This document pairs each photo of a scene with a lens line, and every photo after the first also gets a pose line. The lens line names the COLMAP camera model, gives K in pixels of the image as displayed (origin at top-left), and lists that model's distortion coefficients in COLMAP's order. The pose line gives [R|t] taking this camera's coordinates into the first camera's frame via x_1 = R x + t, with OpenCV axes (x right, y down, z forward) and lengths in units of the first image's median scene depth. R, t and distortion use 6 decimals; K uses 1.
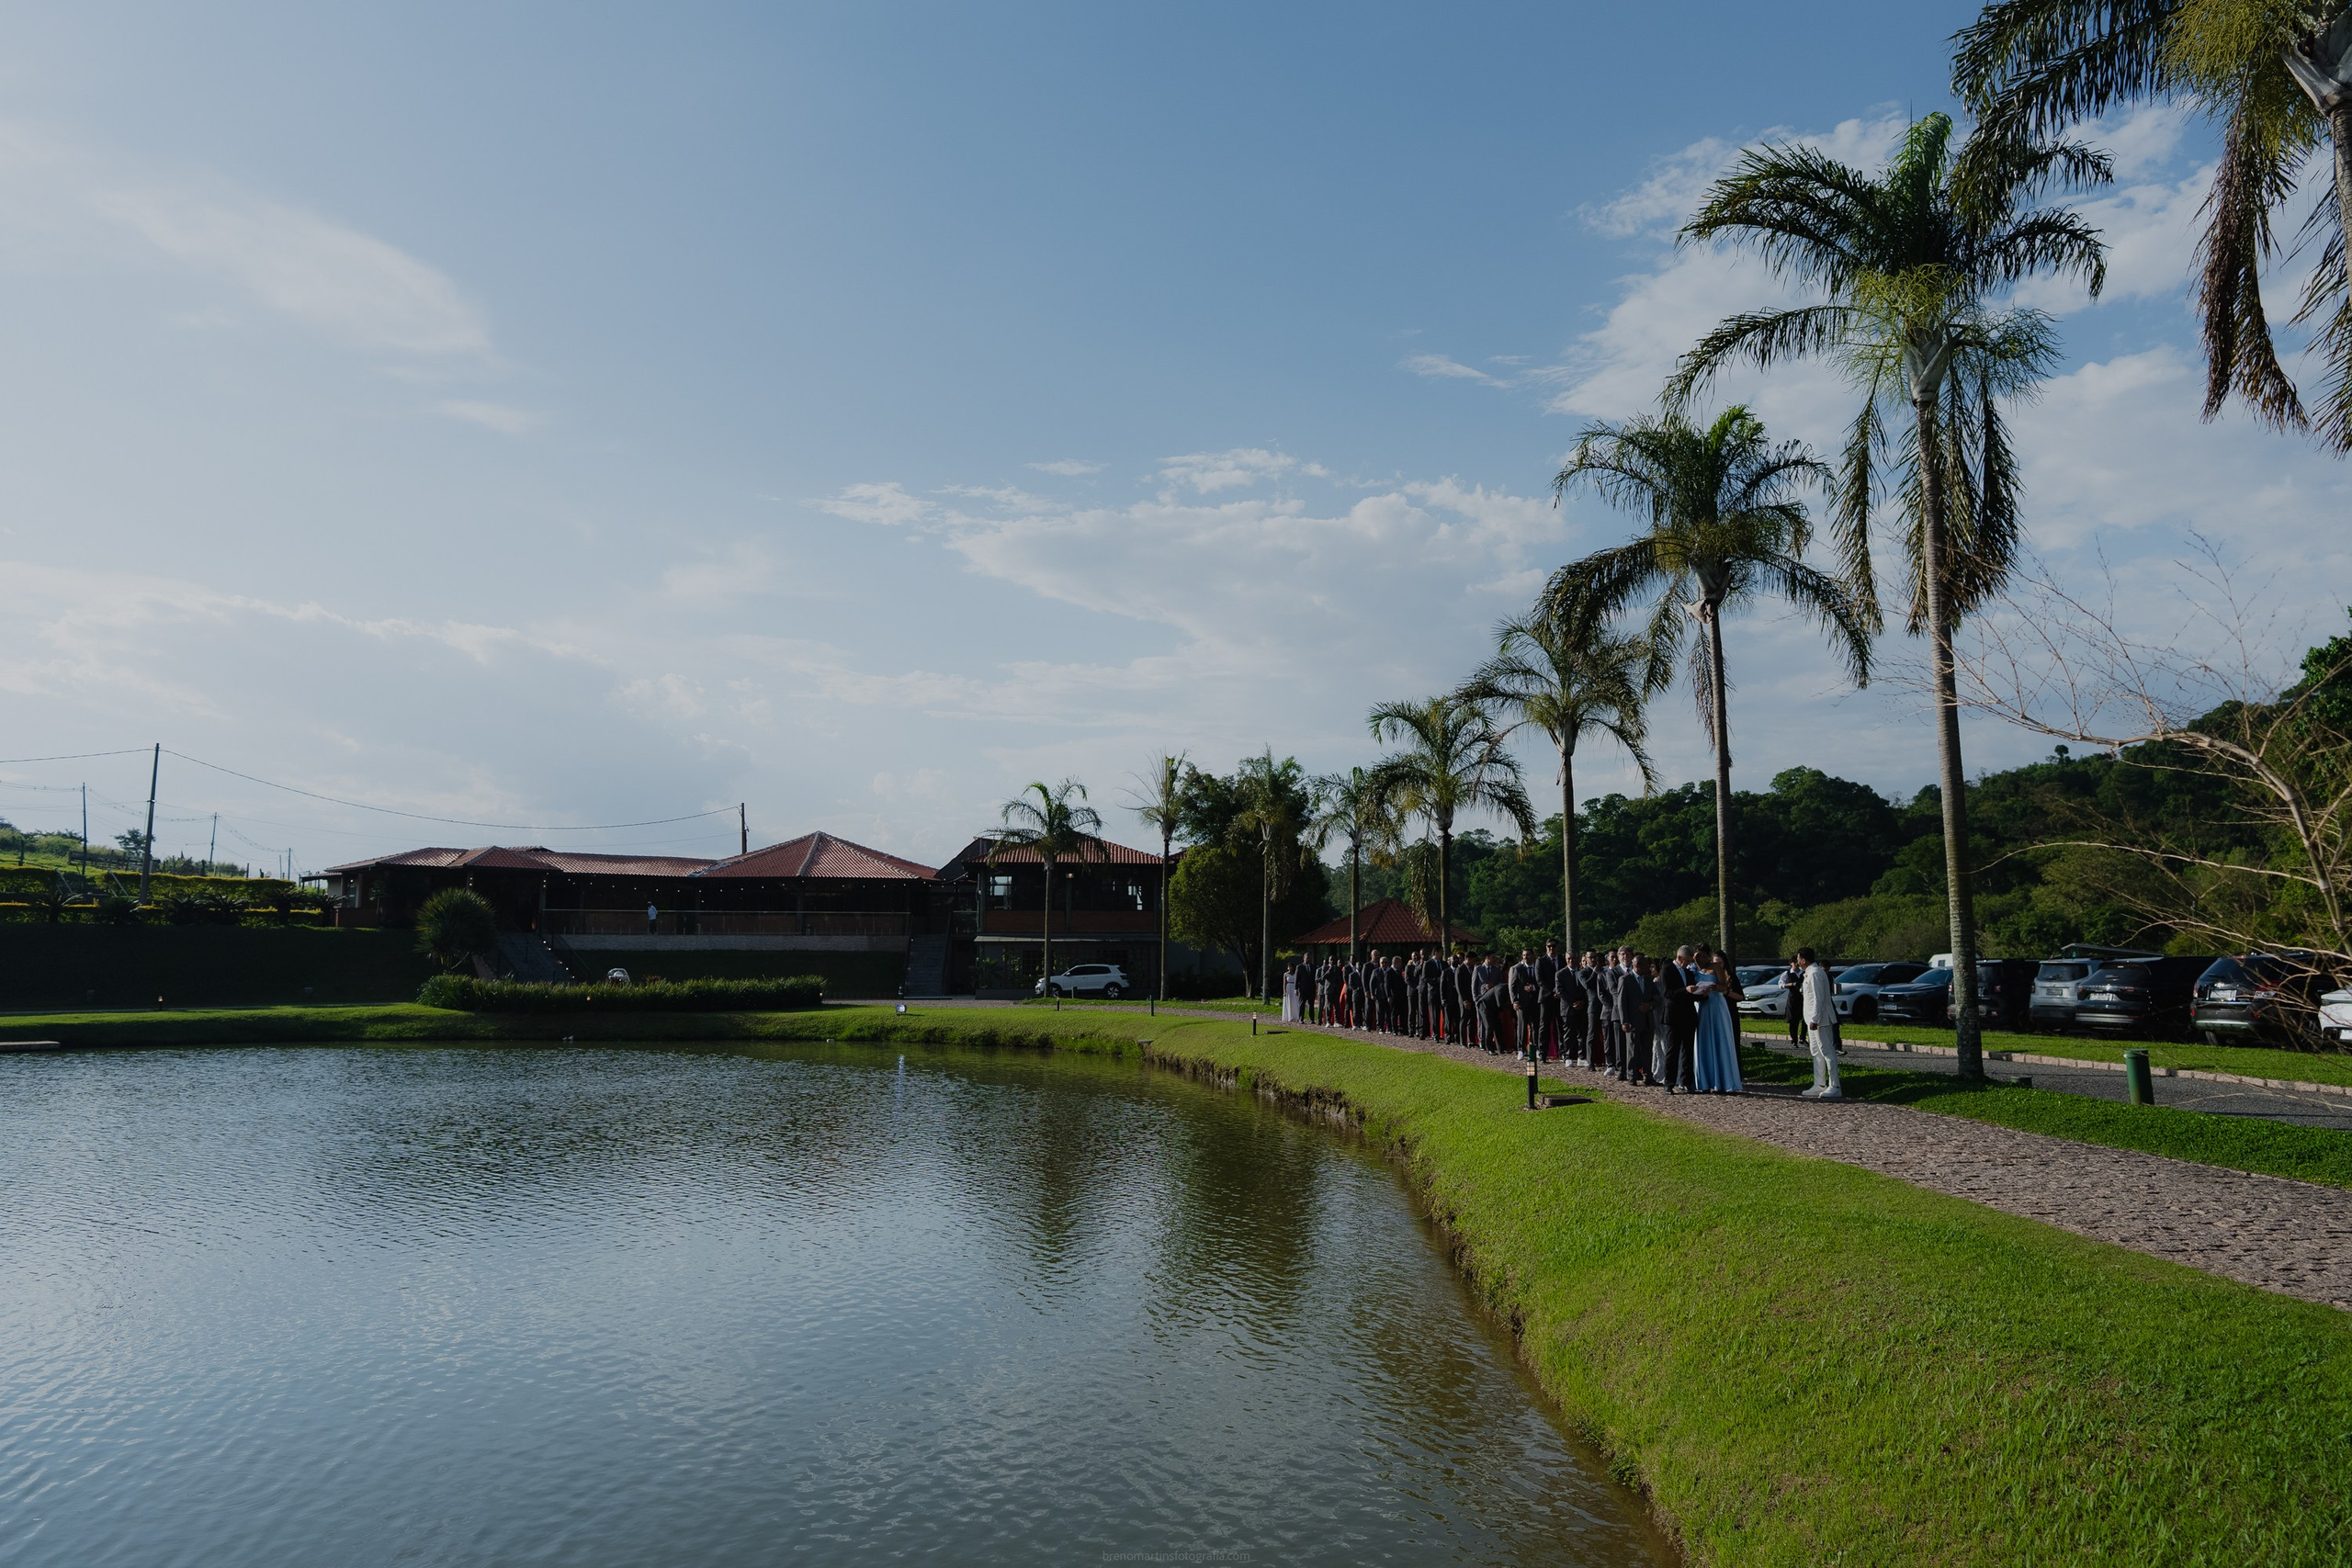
lens RADIAL K [[1568.1, 0, 1176.0], [0, 1568.1, 784.0], [0, 0, 1]] dist [-0.010546, 0.001377]
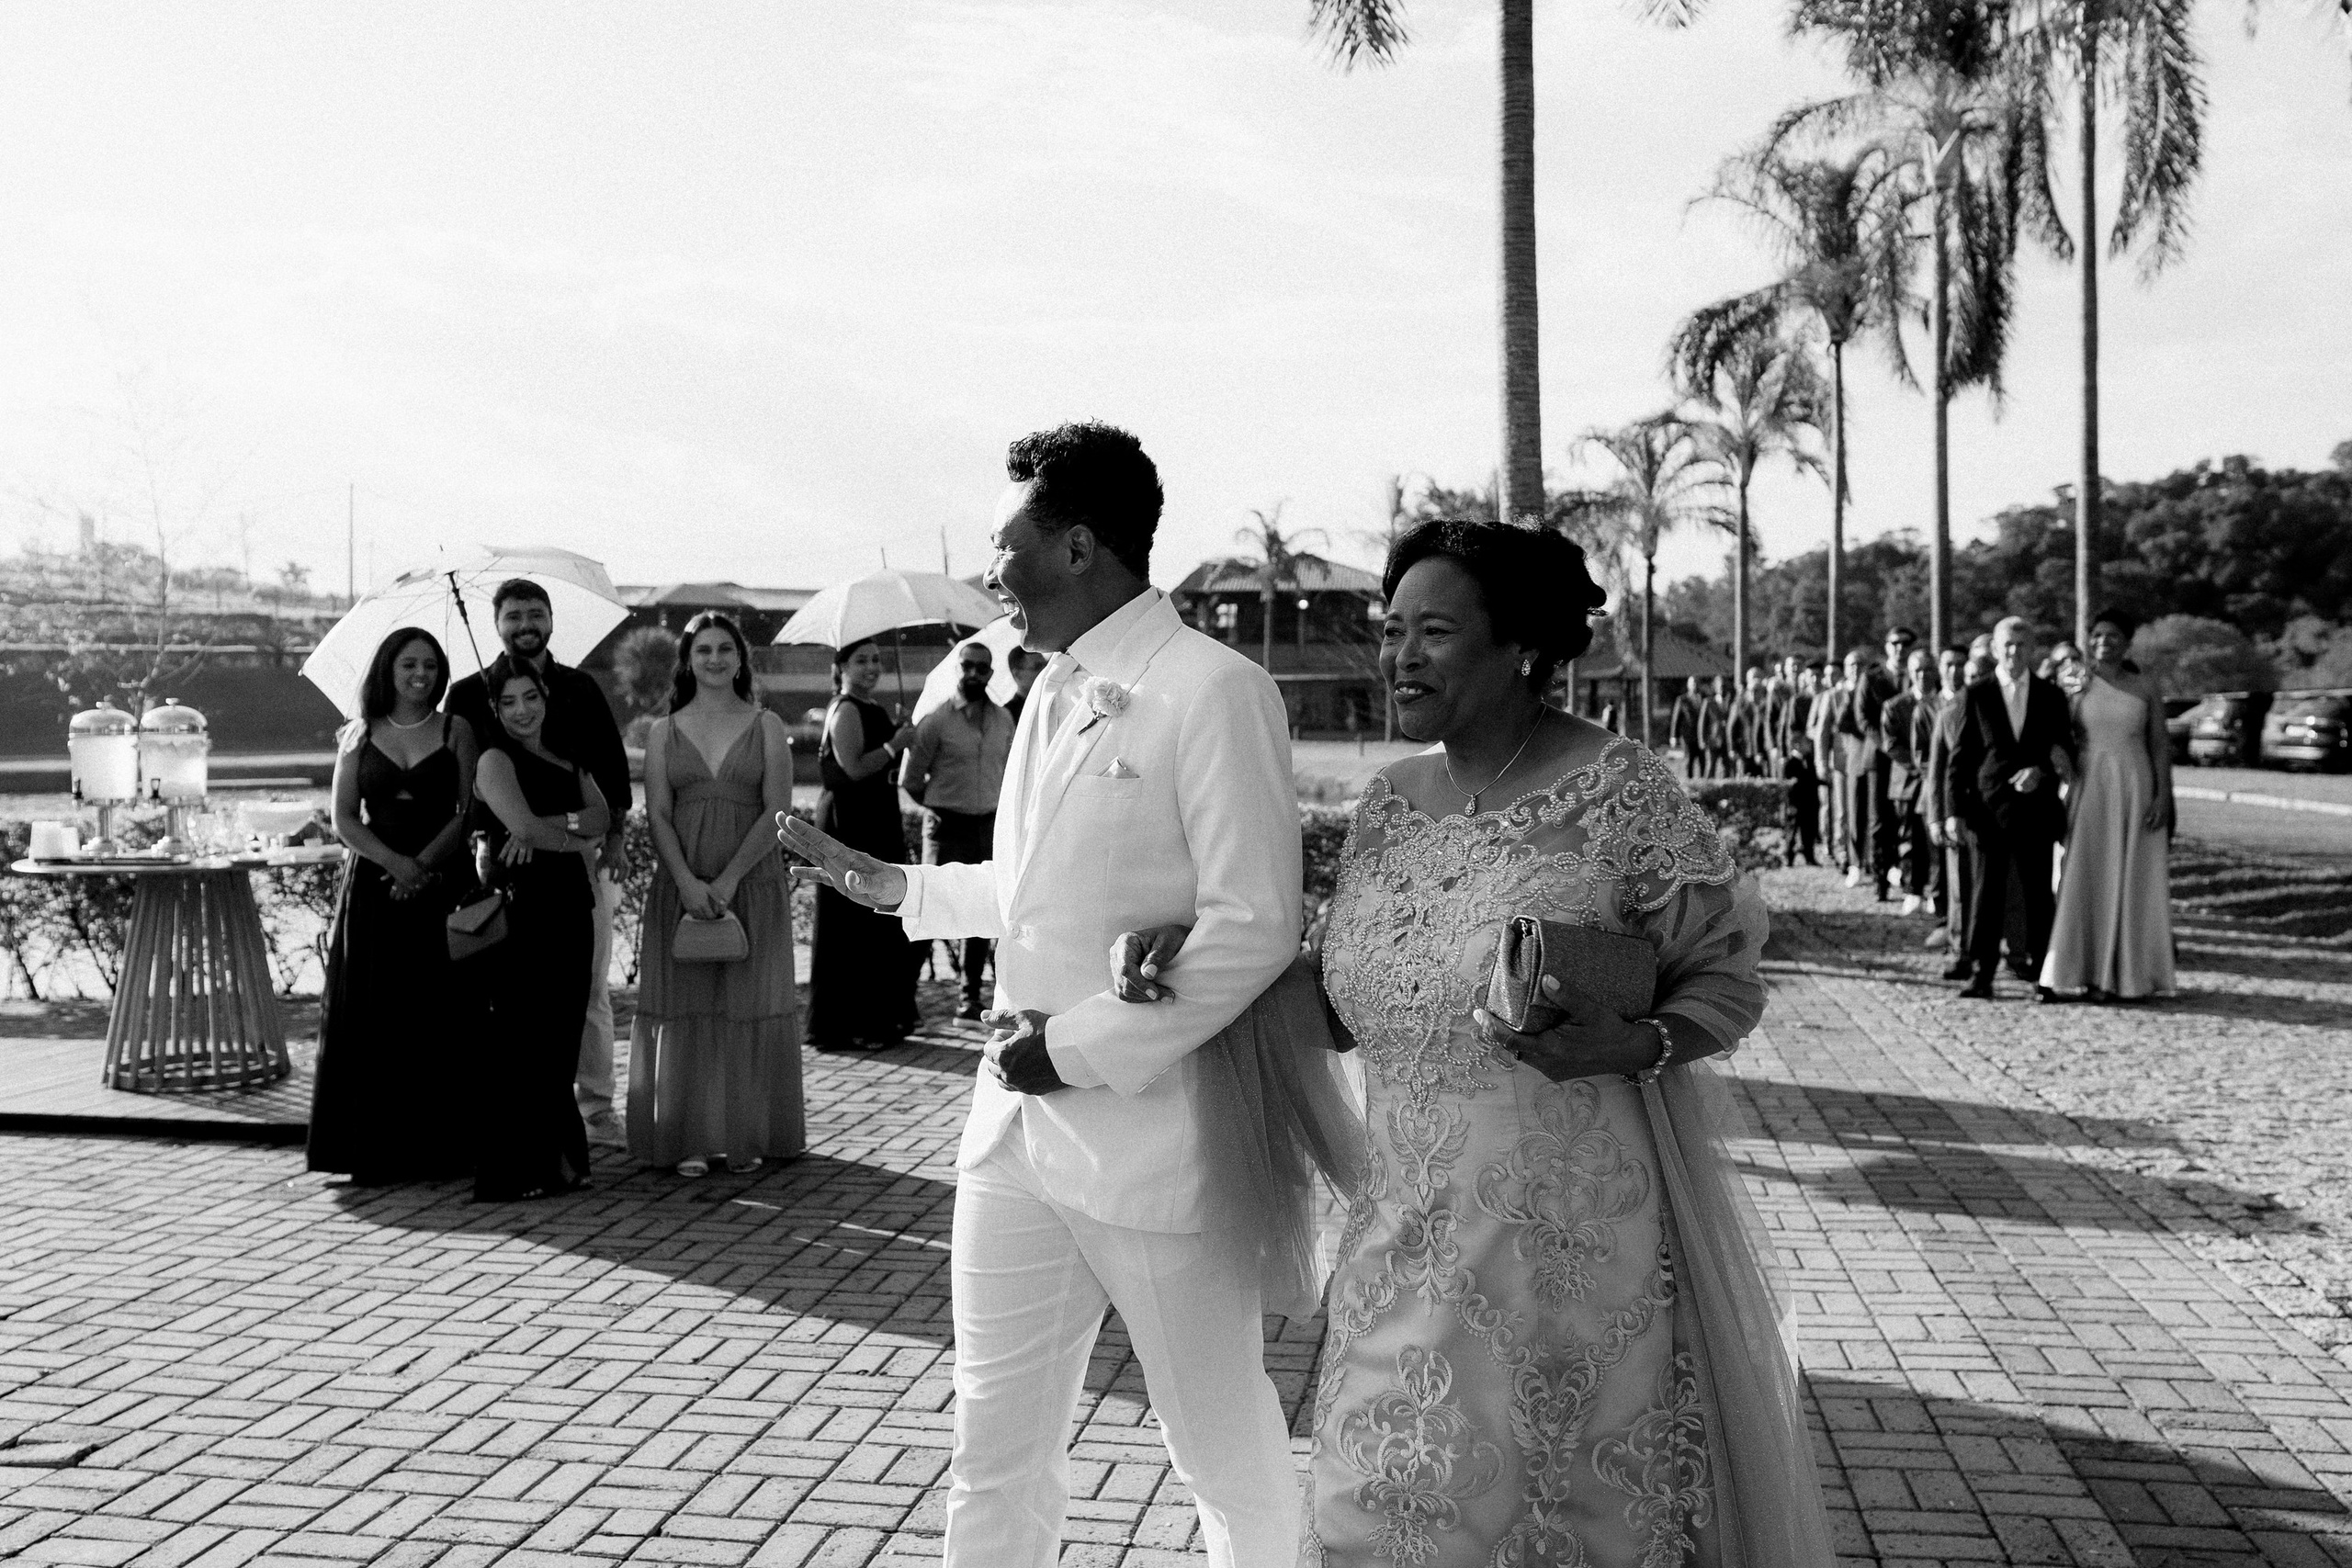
lens RADIAL K [[1989.0, 0, 1176.0], [0, 1989.0, 784.0], [0, 0, 1]] dist [0.009054, 0.003122]
pose [[0.987519, 0.002938, -0.157470, 0.049182], [0.021074, 0.988370, 0.150599, -0.014810], [0.156081, -0.152038, 0.975973, -0.149507]]
